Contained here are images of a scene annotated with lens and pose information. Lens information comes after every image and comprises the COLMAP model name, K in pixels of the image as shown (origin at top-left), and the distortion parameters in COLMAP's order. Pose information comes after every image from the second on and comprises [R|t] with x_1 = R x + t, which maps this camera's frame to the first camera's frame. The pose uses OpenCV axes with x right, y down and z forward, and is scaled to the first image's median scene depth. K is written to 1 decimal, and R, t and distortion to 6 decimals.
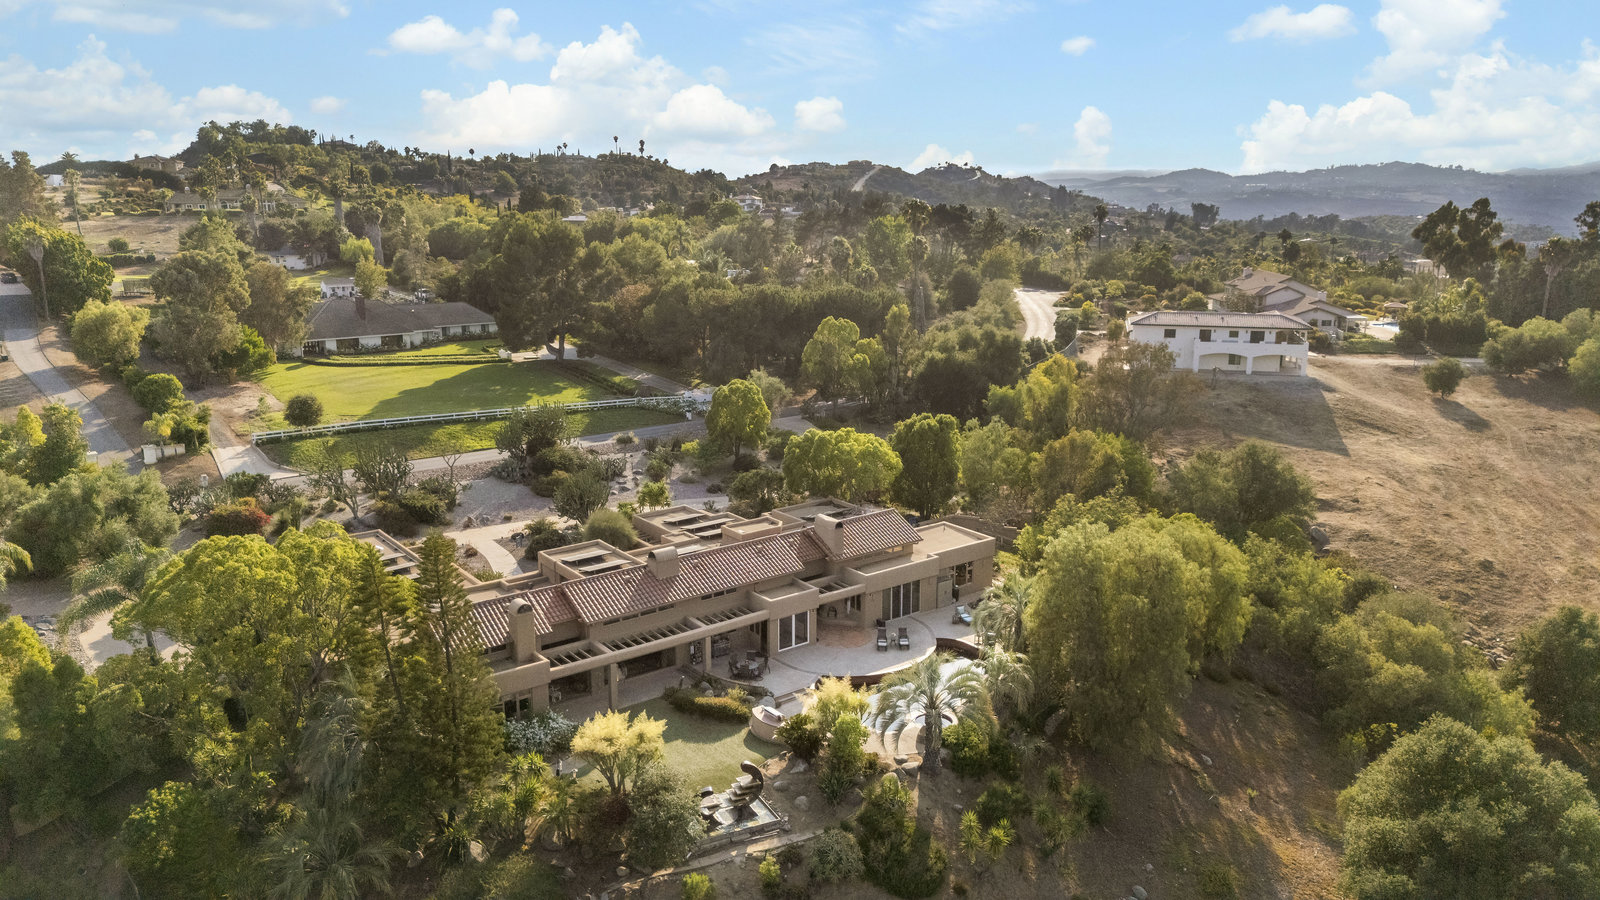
lens RADIAL K [[1163.3, 0, 802.7], [0, 1163.3, 469.0], [0, 0, 1]] dist [0.071250, -0.074884]
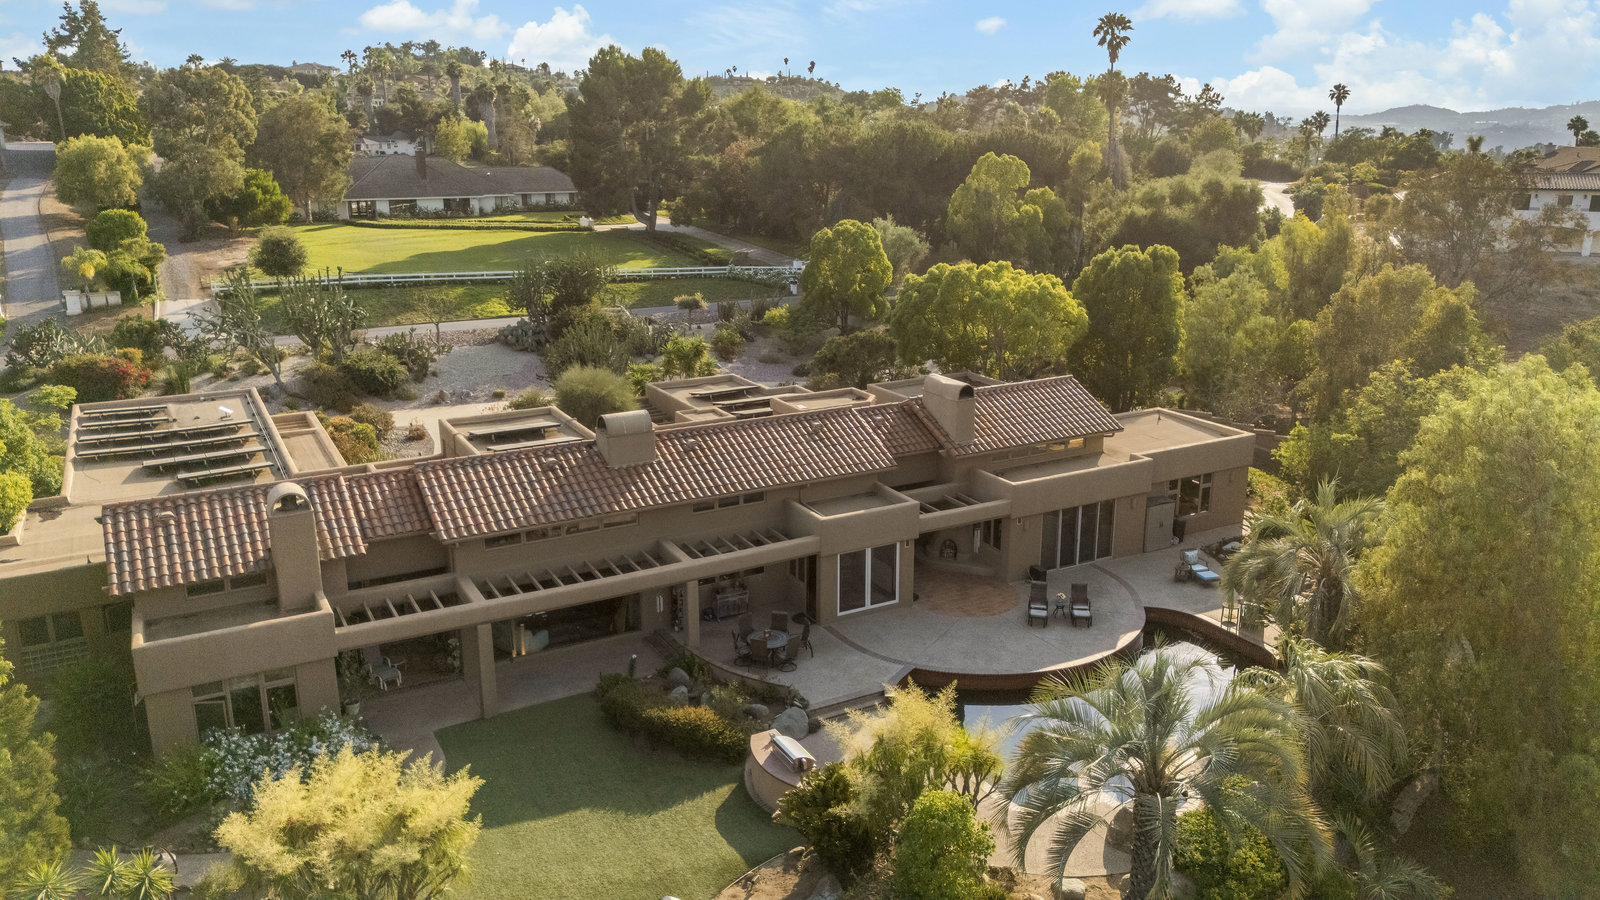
lens RADIAL K [[1163.3, 0, 802.7], [0, 1163.3, 469.0], [0, 0, 1]] dist [0.071250, -0.074884]
pose [[0.989190, 0.040063, -0.141062, 0.033606], [-0.033585, 0.998282, 0.048003, 0.061636], [0.142743, -0.042746, 0.988836, 0.450896]]
